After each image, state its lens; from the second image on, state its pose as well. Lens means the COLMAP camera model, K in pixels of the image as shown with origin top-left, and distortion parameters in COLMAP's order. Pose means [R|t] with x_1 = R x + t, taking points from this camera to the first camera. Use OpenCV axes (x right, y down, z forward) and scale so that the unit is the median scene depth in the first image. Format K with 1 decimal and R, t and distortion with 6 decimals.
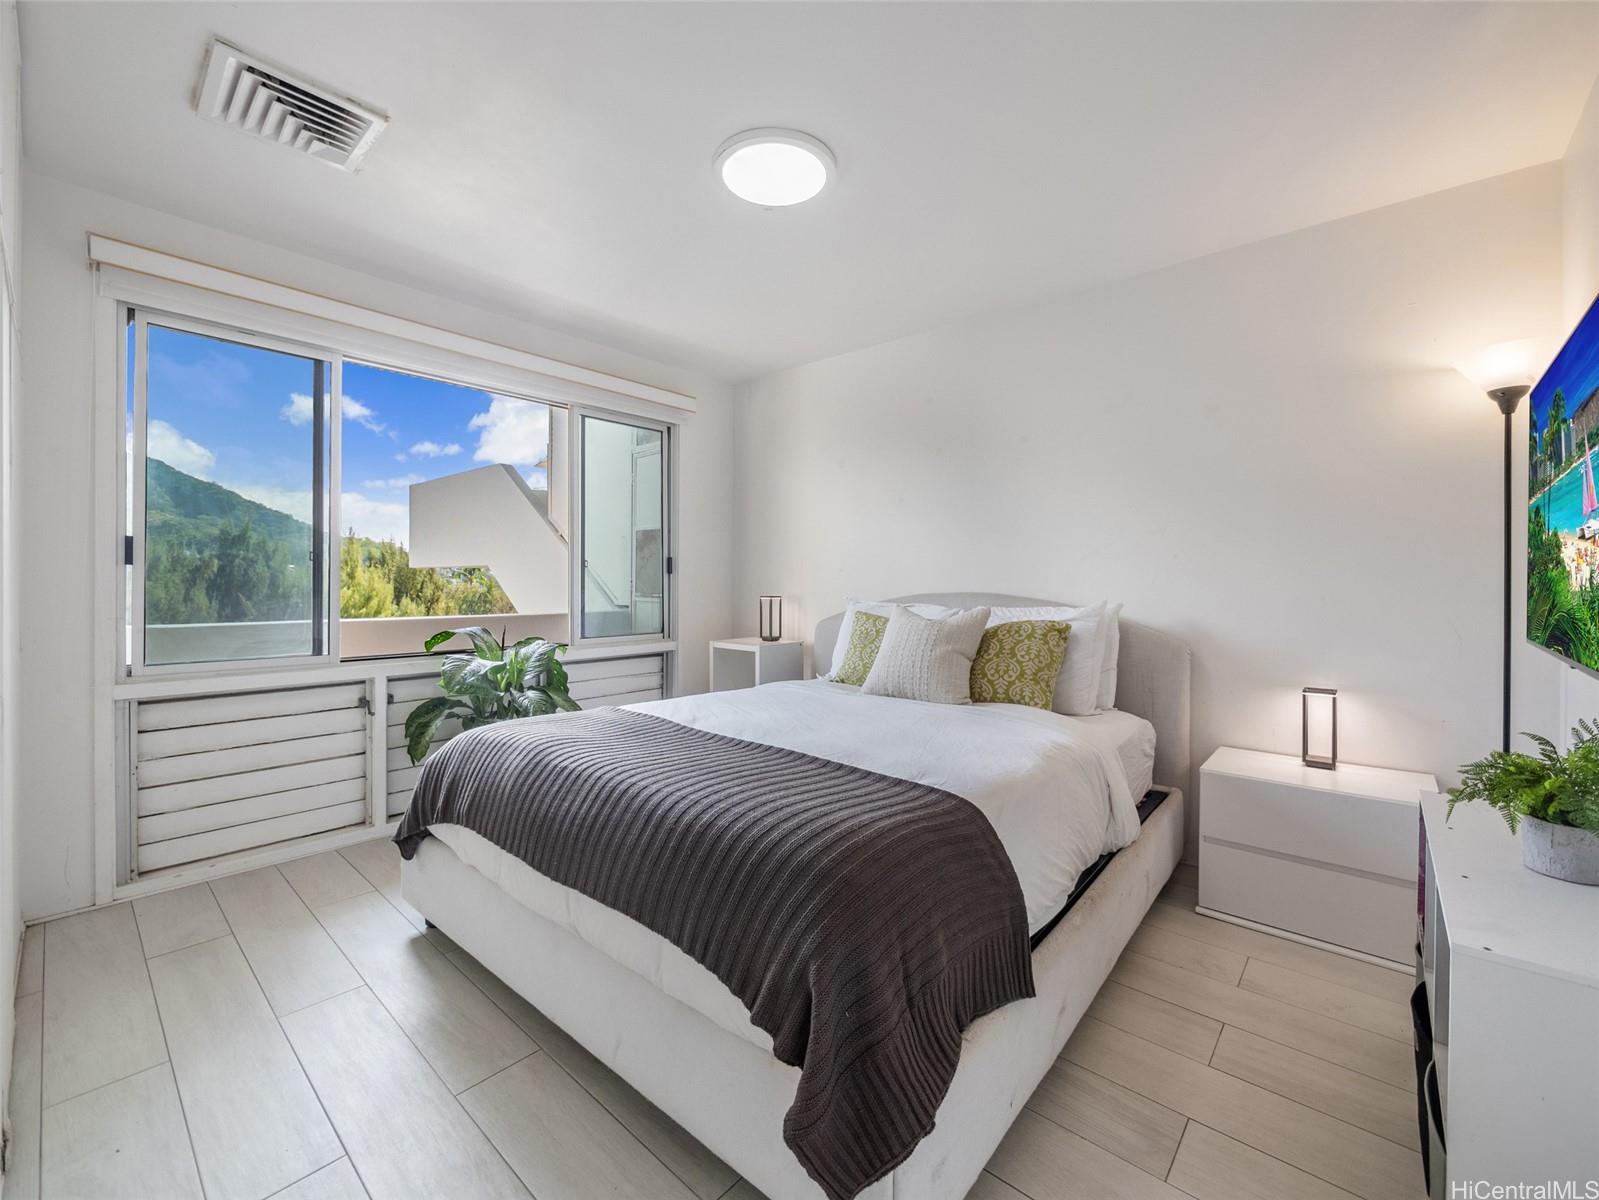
lens RADIAL K [[666.8, 0, 797.6], [0, 666.8, 590.5], [0, 0, 1]] dist [-0.003756, 0.000308]
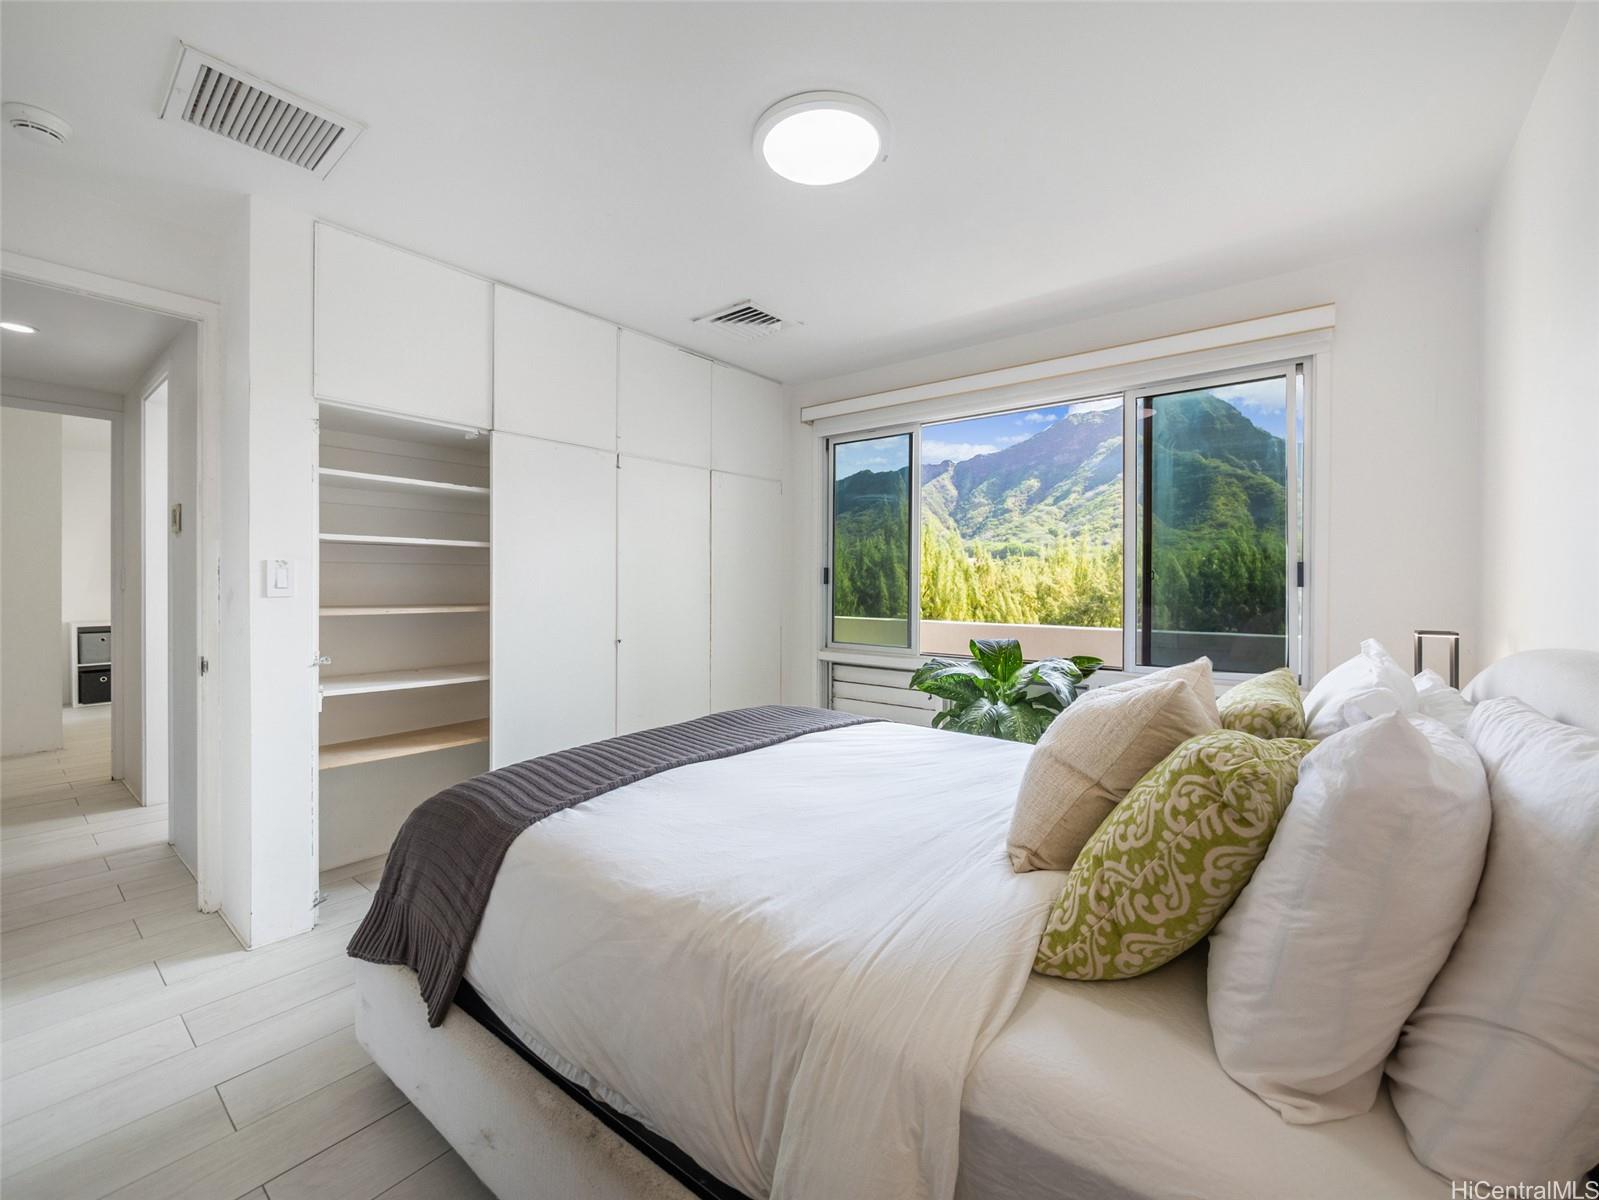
lens RADIAL K [[666.8, 0, 797.6], [0, 666.8, 590.5], [0, 0, 1]] dist [-0.003756, 0.000308]
pose [[0.031592, -0.003908, -0.999493, 0.789516], [-0.022526, 0.999736, -0.004621, -0.012672], [0.999247, 0.022661, 0.031496, 0.880757]]
